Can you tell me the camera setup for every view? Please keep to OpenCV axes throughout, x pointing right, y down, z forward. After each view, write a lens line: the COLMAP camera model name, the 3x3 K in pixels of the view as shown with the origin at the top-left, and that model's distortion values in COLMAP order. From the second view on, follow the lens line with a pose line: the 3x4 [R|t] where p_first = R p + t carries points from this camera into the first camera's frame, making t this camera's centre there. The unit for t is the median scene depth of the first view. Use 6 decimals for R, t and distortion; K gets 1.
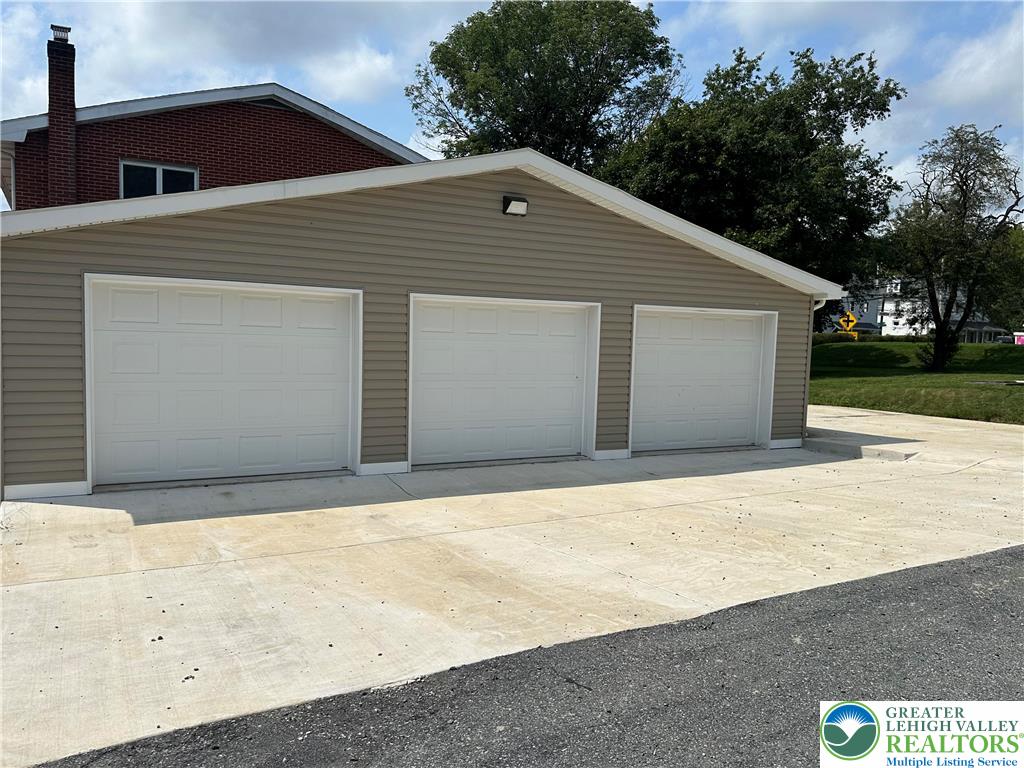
lens RADIAL K [[775.7, 0, 508.5], [0, 775.7, 392.2], [0, 0, 1]] dist [0.092441, -0.133945]
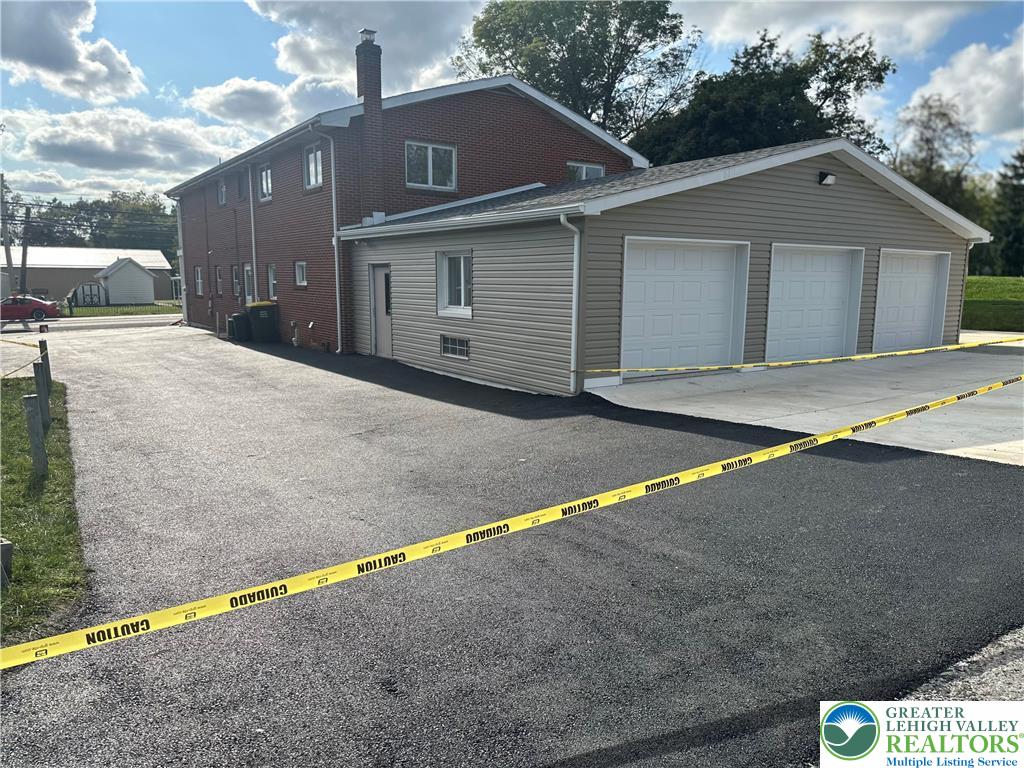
lens RADIAL K [[720.8, 0, 517.6], [0, 720.8, 387.1], [0, 0, 1]] dist [0.057602, -0.064901]
pose [[0.994443, -0.039258, 0.097678, -0.199954], [0.032324, 0.996910, 0.071590, 0.006801], [-0.100187, -0.068035, 0.992640, -0.078910]]
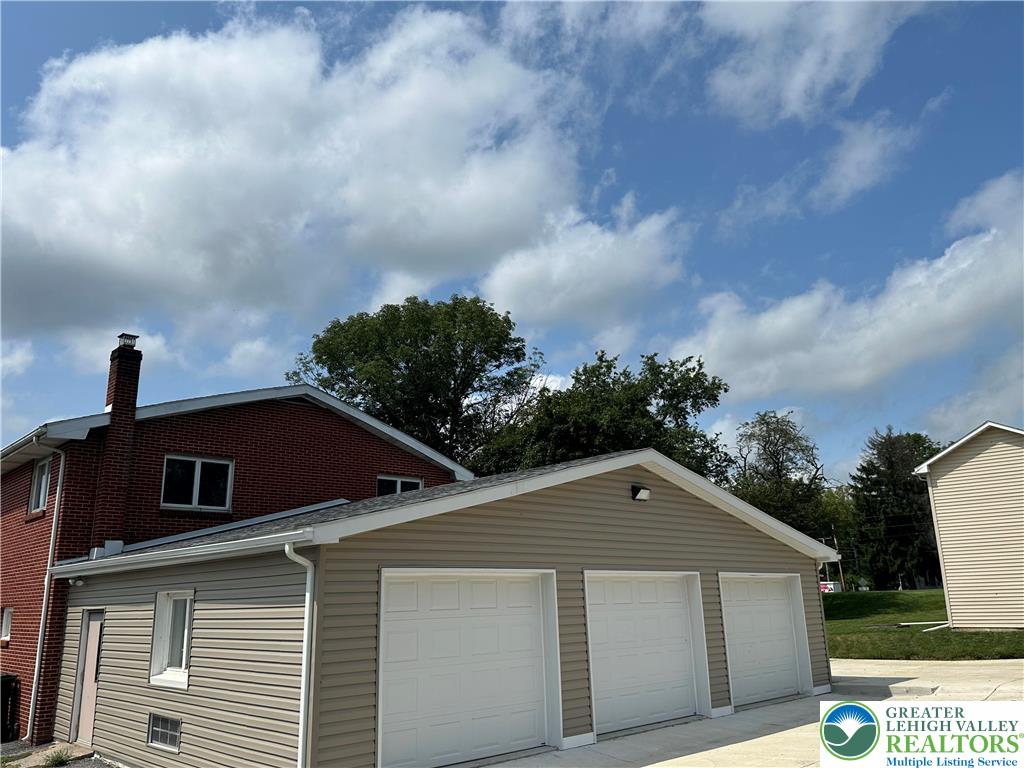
lens RADIAL K [[775.7, 0, 508.5], [0, 775.7, 392.2], [0, 0, 1]] dist [0.092441, -0.133945]
pose [[0.966458, 0.010205, 0.256622, -0.146257], [0.075425, 0.943871, -0.321589, -0.003789], [-0.245499, 0.330158, 0.911442, -0.031193]]
